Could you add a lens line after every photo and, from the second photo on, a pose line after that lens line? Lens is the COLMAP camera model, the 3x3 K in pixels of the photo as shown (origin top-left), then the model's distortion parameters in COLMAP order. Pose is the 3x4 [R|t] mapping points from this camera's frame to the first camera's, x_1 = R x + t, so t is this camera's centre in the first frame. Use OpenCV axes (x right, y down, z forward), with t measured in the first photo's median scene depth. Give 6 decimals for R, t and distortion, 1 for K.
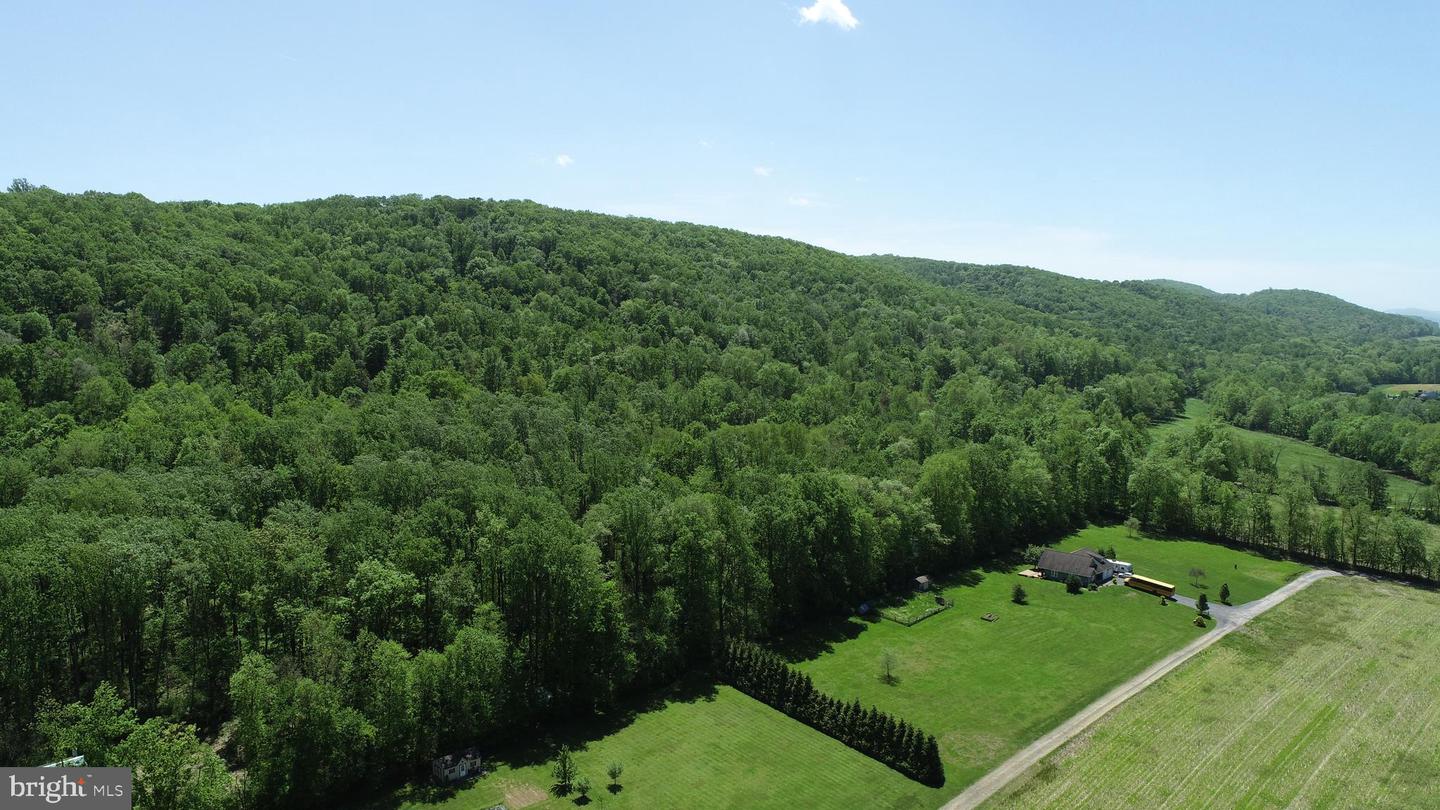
lens RADIAL K [[968.3, 0, 717.9], [0, 968.3, 412.7], [0, 0, 1]] dist [-0.017789, 0.008702]
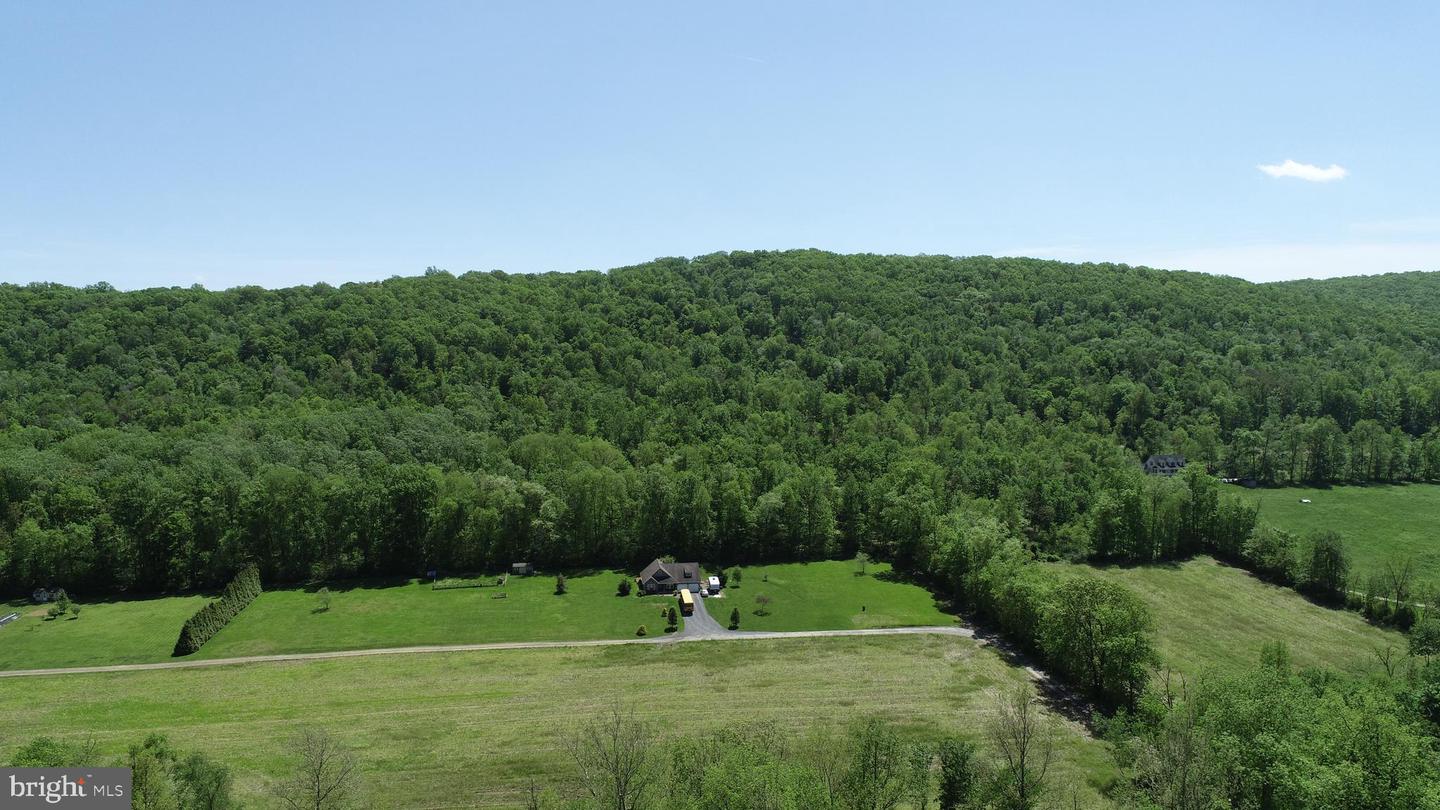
lens RADIAL K [[968.3, 0, 720.5], [0, 968.3, 409.6], [0, 0, 1]] dist [-0.017789, 0.008702]
pose [[0.790217, 0.018841, -0.612538, 0.412310], [-0.045932, 0.998537, -0.028542, 0.001071], [0.611104, 0.050689, 0.789926, 0.070846]]
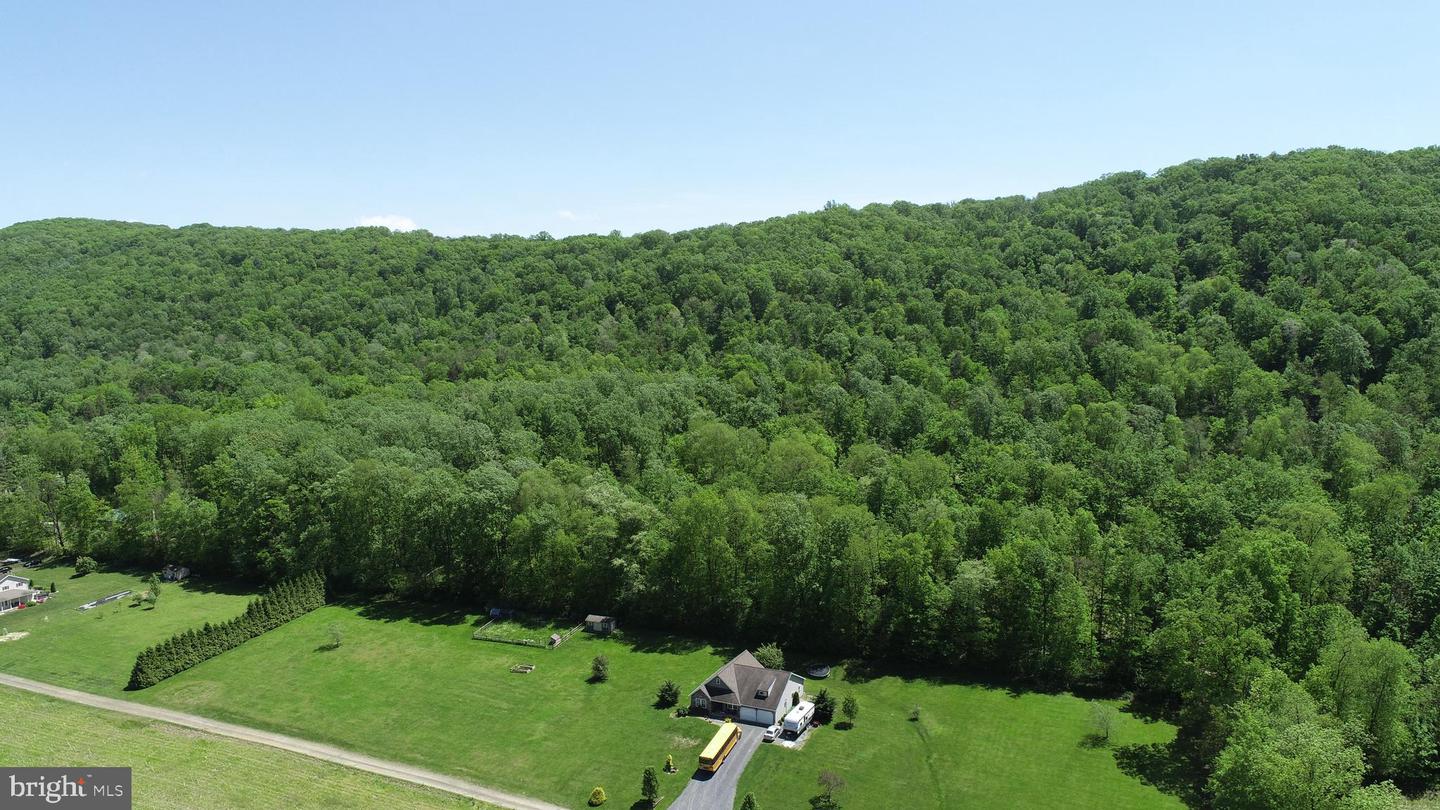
lens RADIAL K [[968.3, 0, 721.3], [0, 968.3, 400.7], [0, 0, 1]] dist [-0.017789, 0.008702]
pose [[0.351783, 0.088252, -0.931912, 0.374983], [-0.076495, 0.994926, 0.065344, -0.030940], [0.932951, 0.048300, 0.356749, 0.285212]]
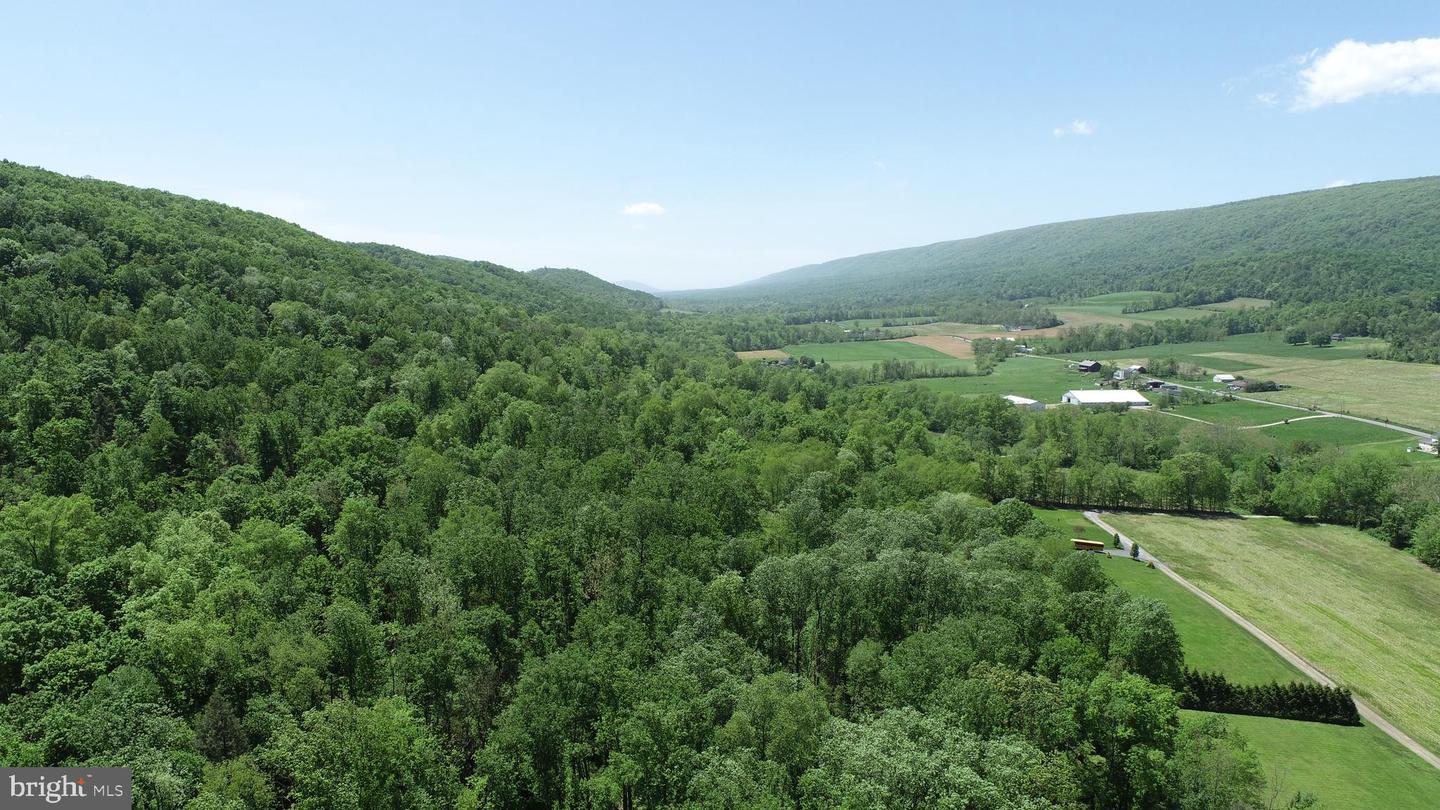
lens RADIAL K [[968.3, 0, 720.6], [0, 968.3, 409.0], [0, 0, 1]] dist [-0.017789, 0.008702]
pose [[0.722451, -0.080690, 0.686697, -0.285502], [0.062770, 0.996720, 0.051081, -0.035662], [-0.688567, 0.006200, 0.725147, 0.149404]]
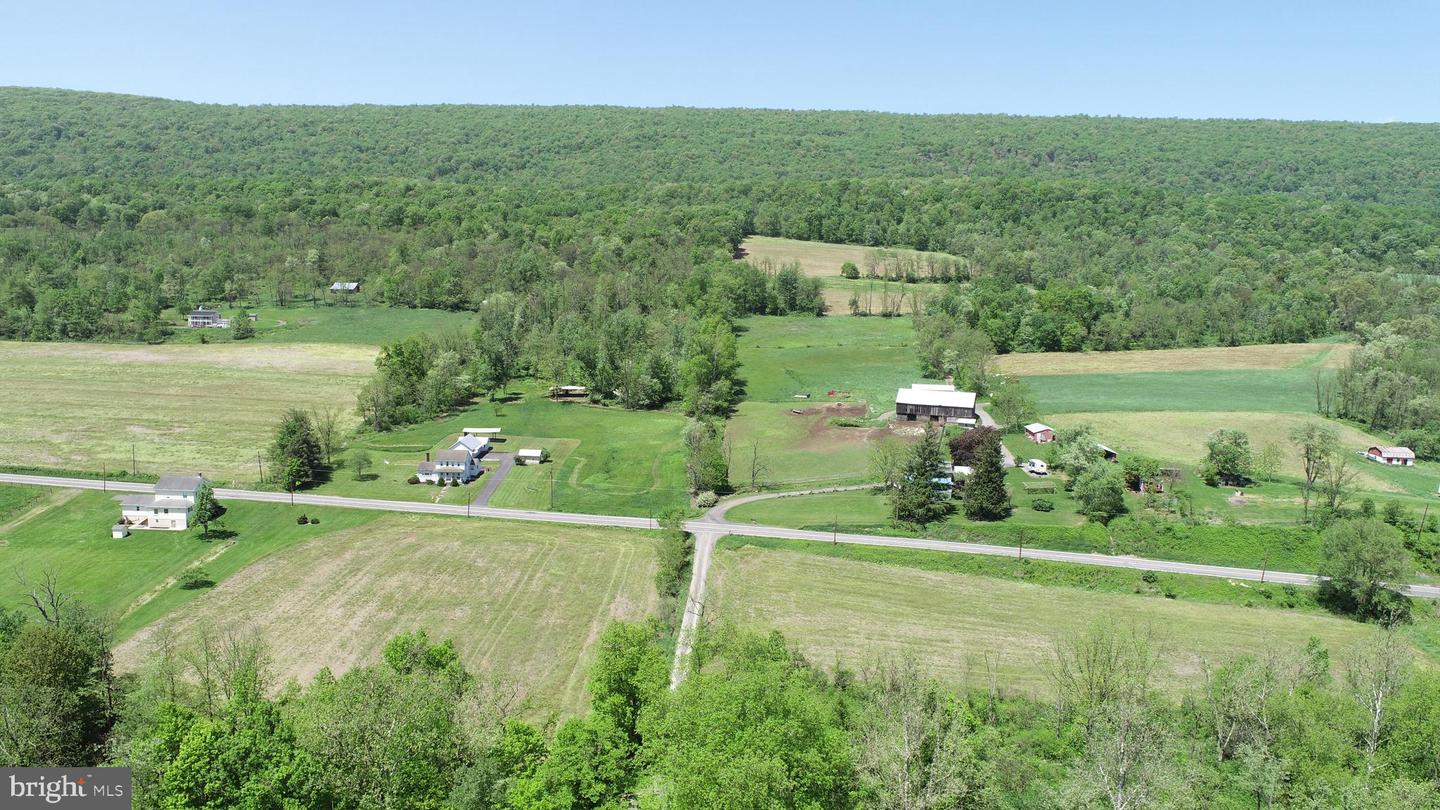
lens RADIAL K [[968.3, 0, 723.7], [0, 968.3, 406.6], [0, 0, 1]] dist [-0.017789, 0.008702]
pose [[-0.673349, -0.114322, 0.730433, 0.285946], [0.037758, 0.981365, 0.188404, -0.021877], [-0.738360, 0.154442, -0.656484, 0.385179]]
